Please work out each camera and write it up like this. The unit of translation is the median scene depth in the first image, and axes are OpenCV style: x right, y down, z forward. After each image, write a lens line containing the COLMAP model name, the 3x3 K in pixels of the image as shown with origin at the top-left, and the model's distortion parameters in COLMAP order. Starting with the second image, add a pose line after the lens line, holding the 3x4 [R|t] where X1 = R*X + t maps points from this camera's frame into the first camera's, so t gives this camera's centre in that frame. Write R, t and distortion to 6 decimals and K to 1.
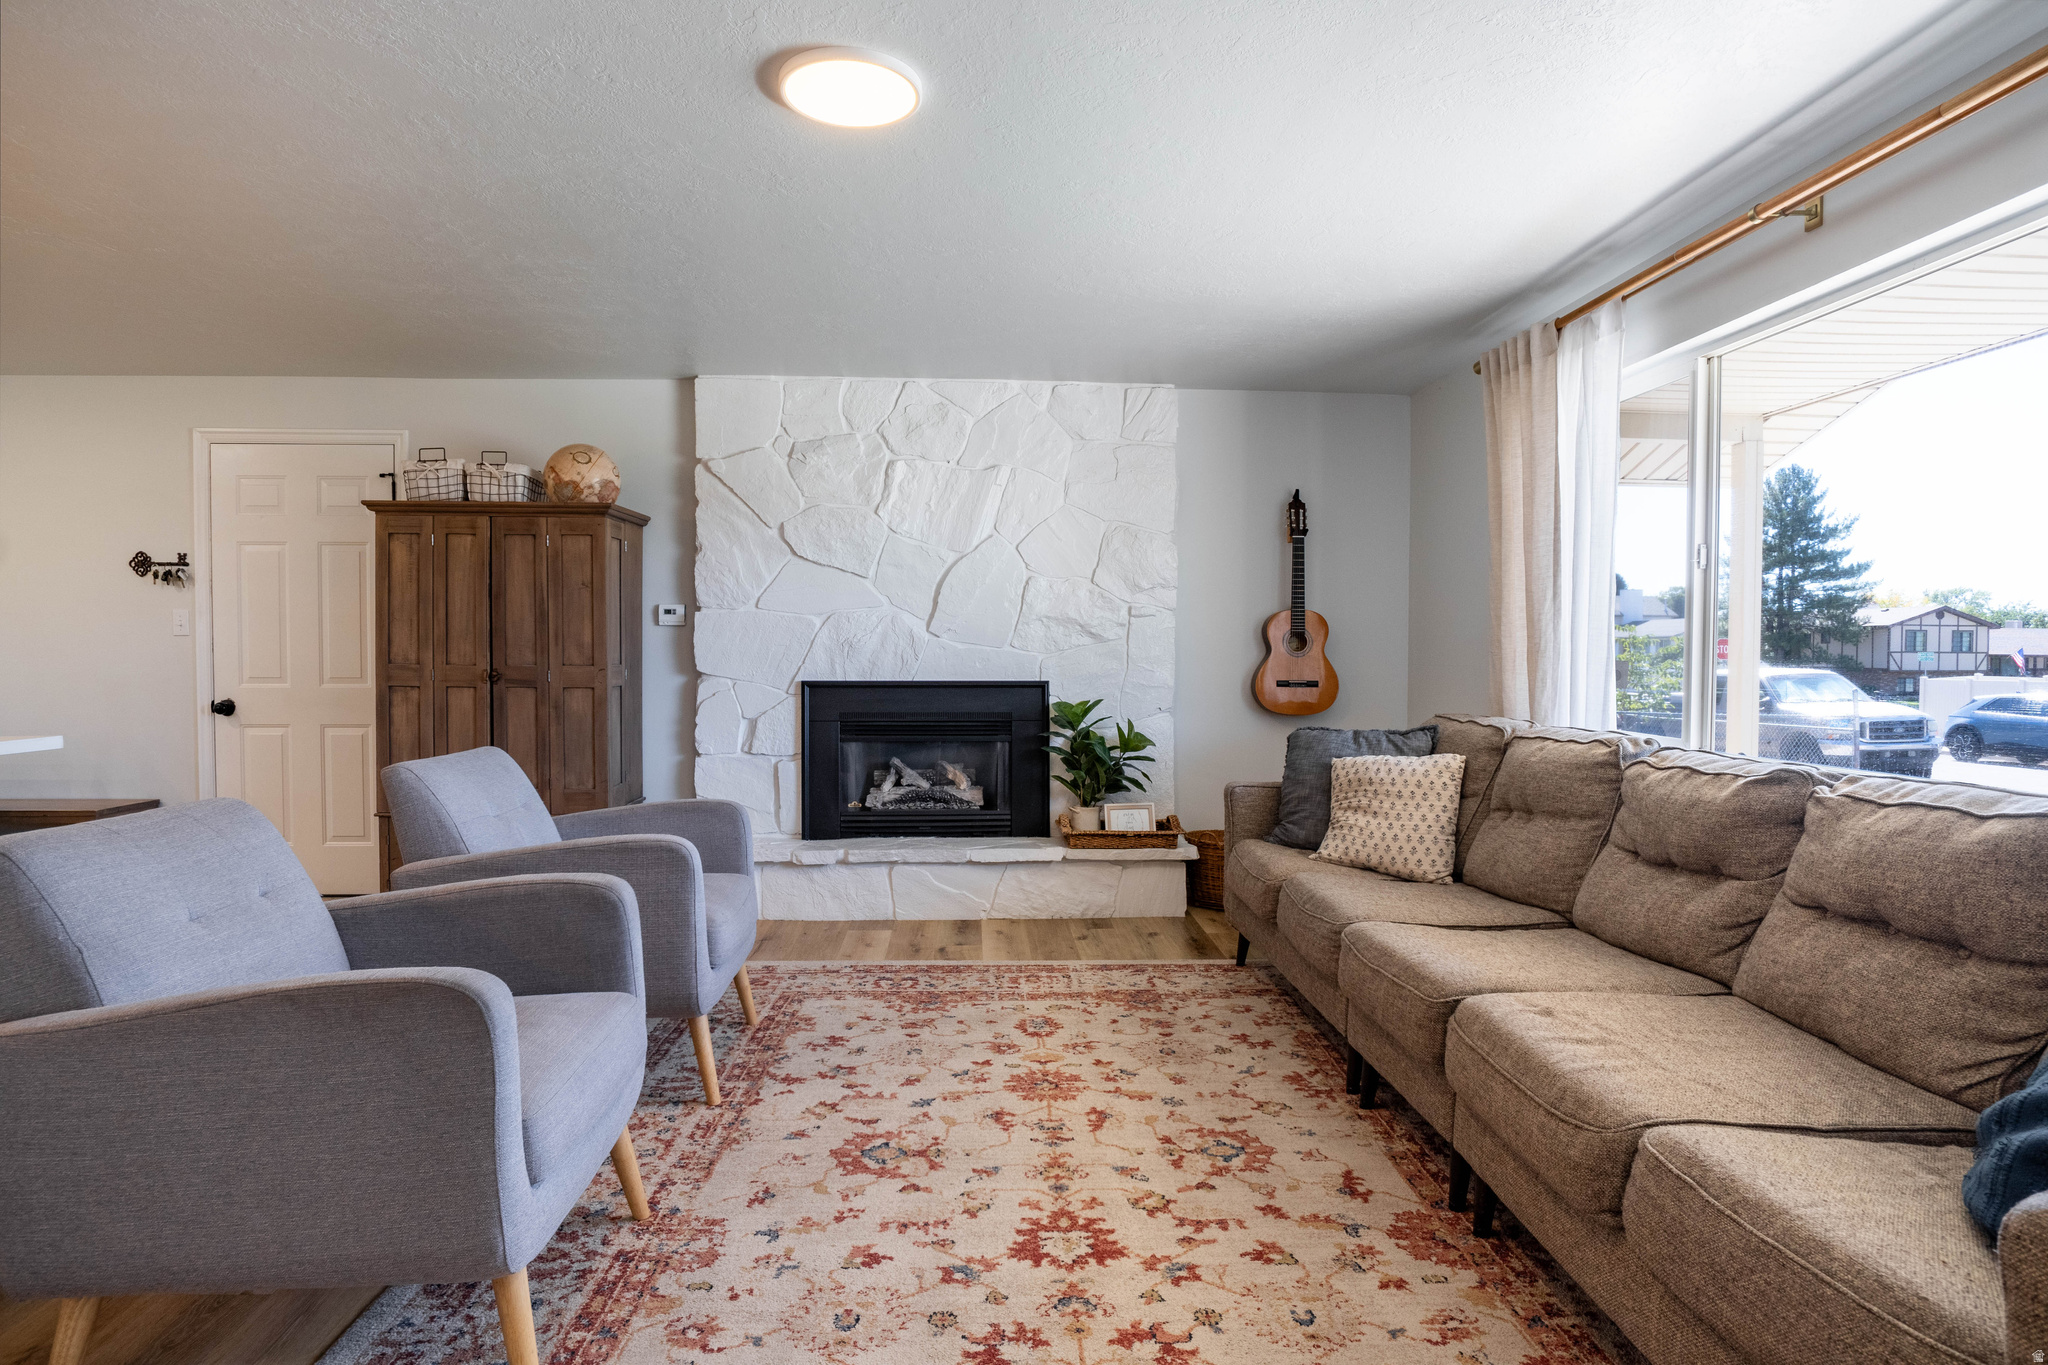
lens RADIAL K [[1106.4, 0, 1024.0], [0, 1106.4, 682.5], [0, 0, 1]] dist [-0.033990, 0.009055]
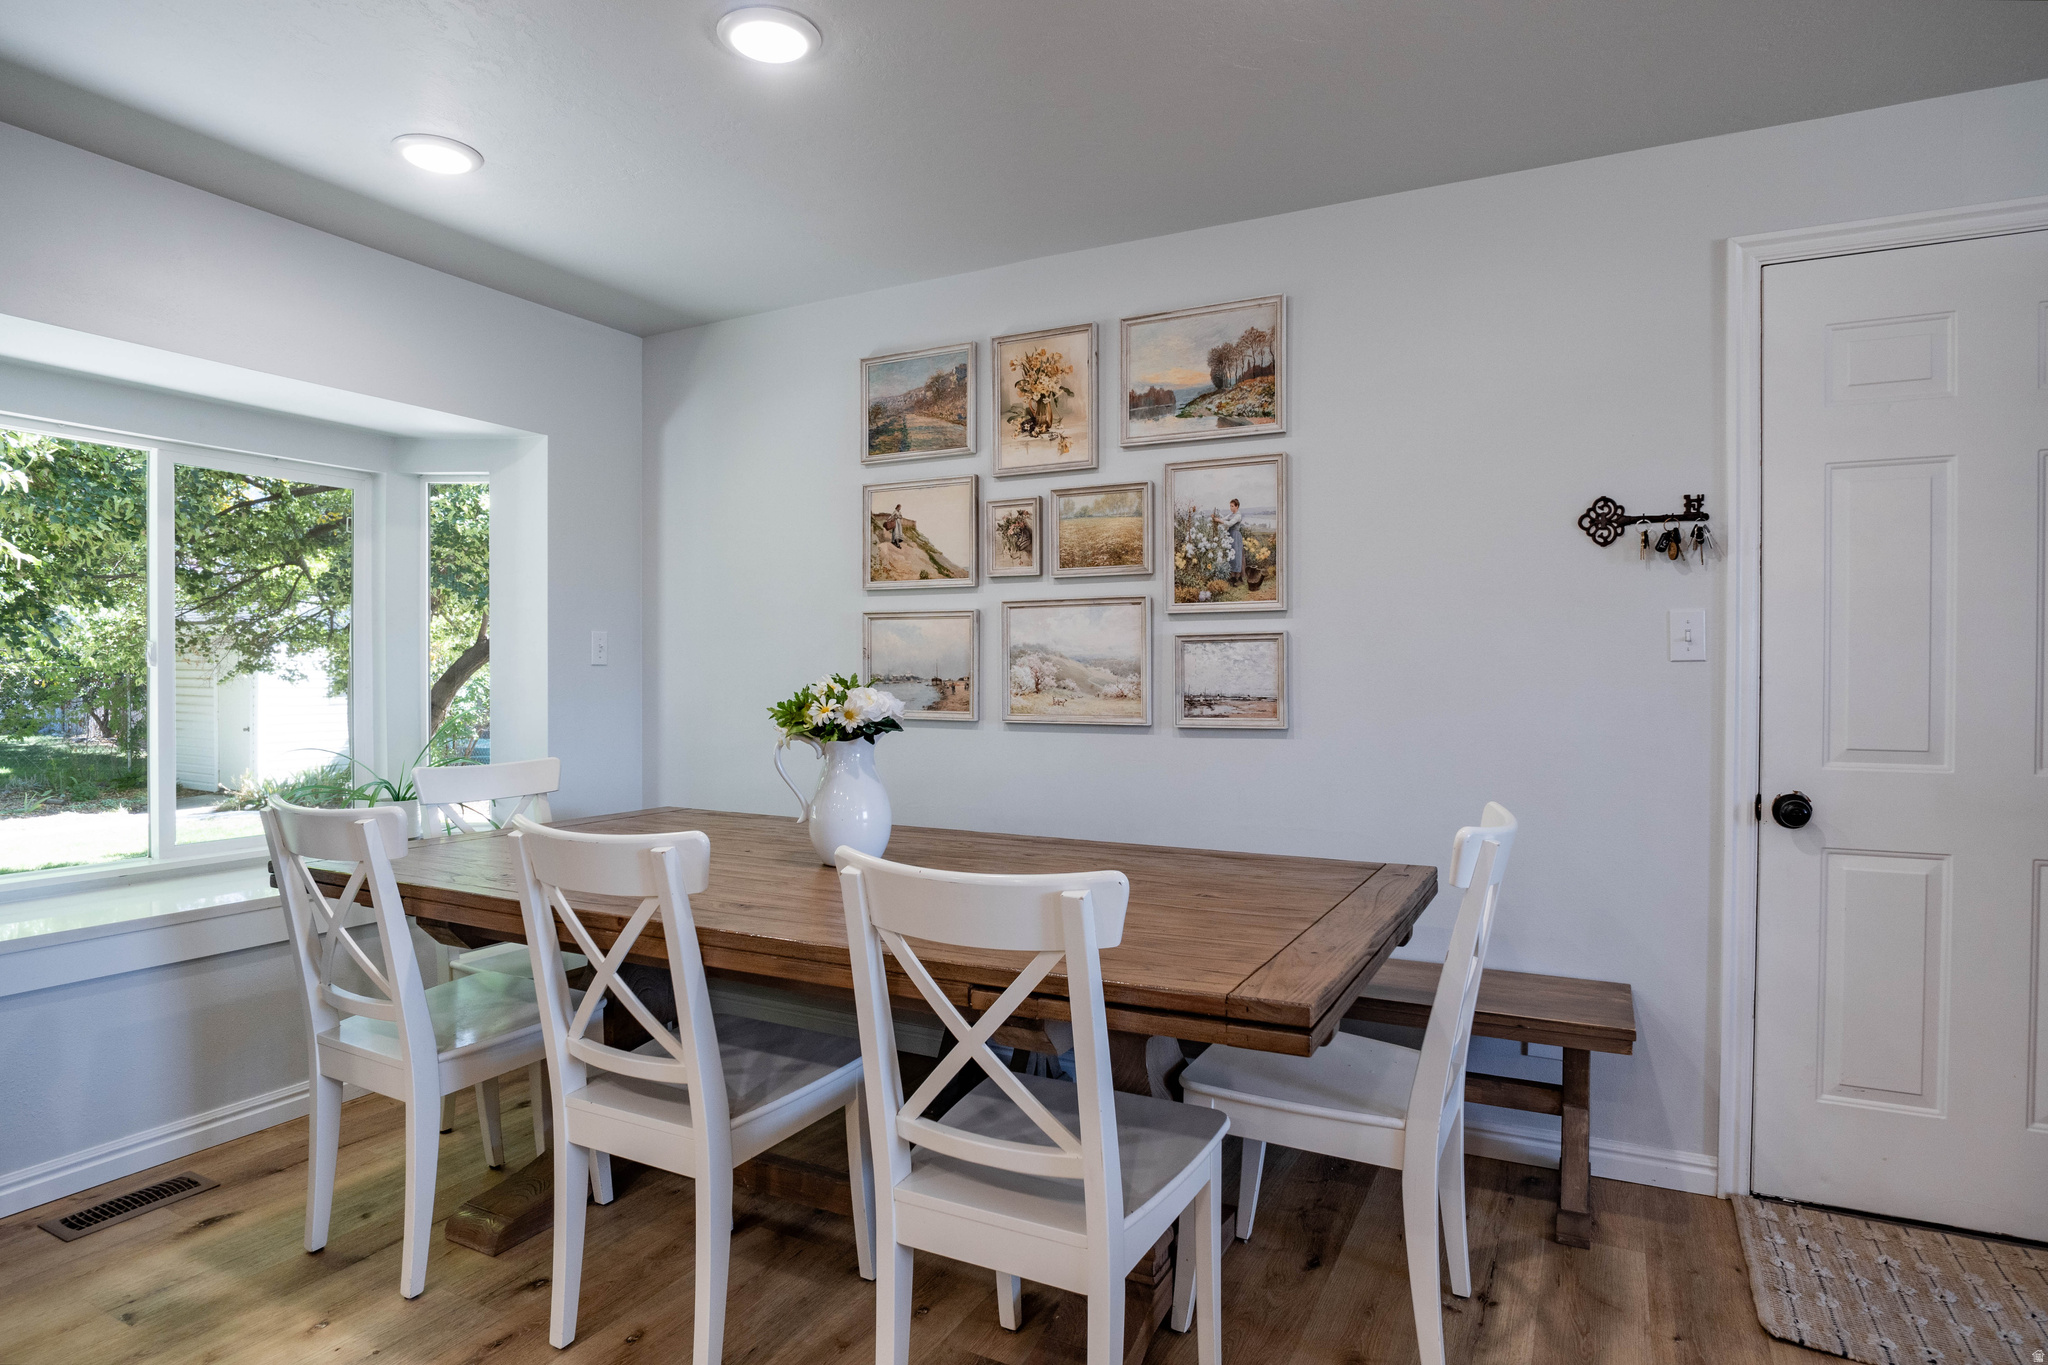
lens RADIAL K [[1106.4, 0, 1024.0], [0, 1106.4, 682.5], [0, 0, 1]] dist [-0.033990, 0.009055]
pose [[0.863695, 0.003586, -0.504003, -0.855506], [-0.013602, 0.999776, -0.016197, -0.022971], [0.503832, 0.020845, 0.863550, 0.452830]]
